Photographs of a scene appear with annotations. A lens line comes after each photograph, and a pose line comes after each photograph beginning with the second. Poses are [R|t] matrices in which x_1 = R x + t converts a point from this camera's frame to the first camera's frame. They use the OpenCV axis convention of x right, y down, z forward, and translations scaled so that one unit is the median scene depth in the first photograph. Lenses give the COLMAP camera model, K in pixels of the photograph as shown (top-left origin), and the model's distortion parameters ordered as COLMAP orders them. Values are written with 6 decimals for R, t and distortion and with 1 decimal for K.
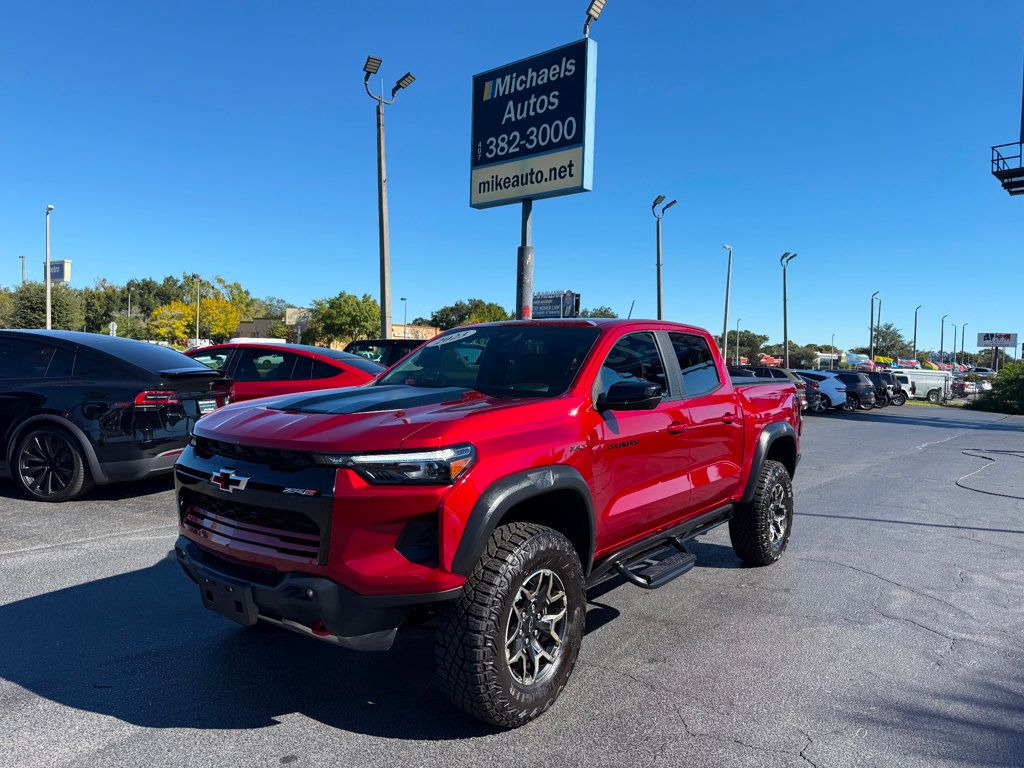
lens RADIAL K [[709.8, 0, 514.5], [0, 709.8, 378.7], [0, 0, 1]] dist [0.027074, -0.029163]
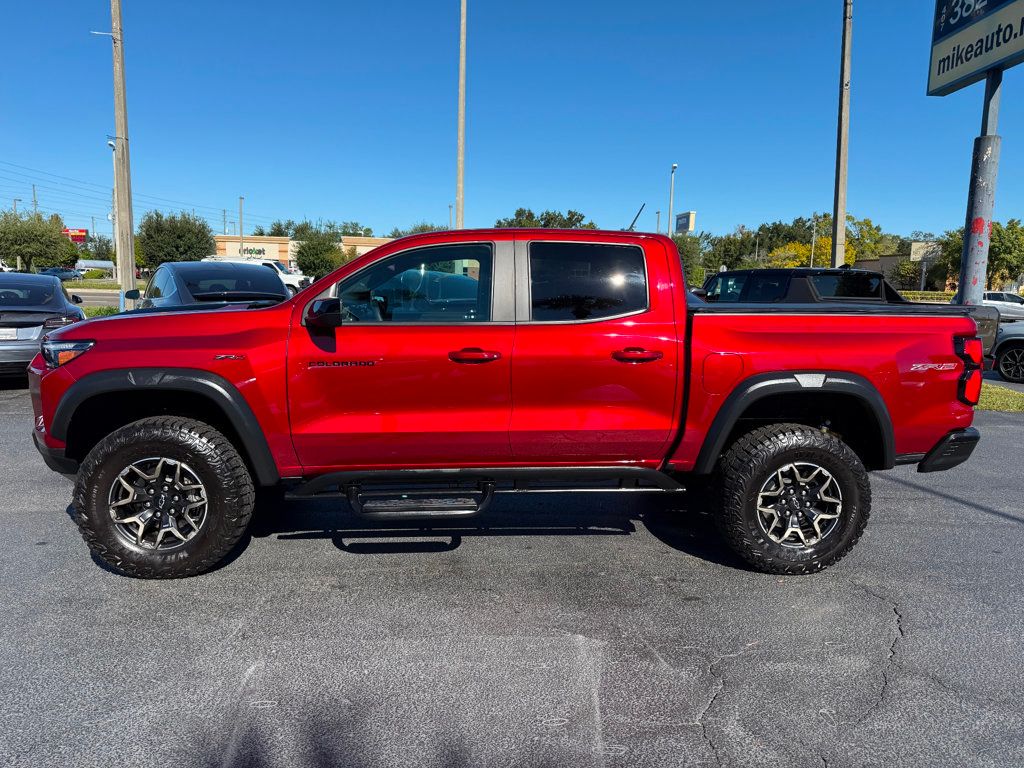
lens RADIAL K [[709.8, 0, 514.5], [0, 709.8, 378.7], [0, 0, 1]] dist [0.027074, -0.029163]
pose [[0.669660, 0.081893, -0.738138, 0.245774], [-0.020989, 0.995592, 0.091414, 0.005693], [0.742371, -0.045723, 0.668427, 0.129923]]
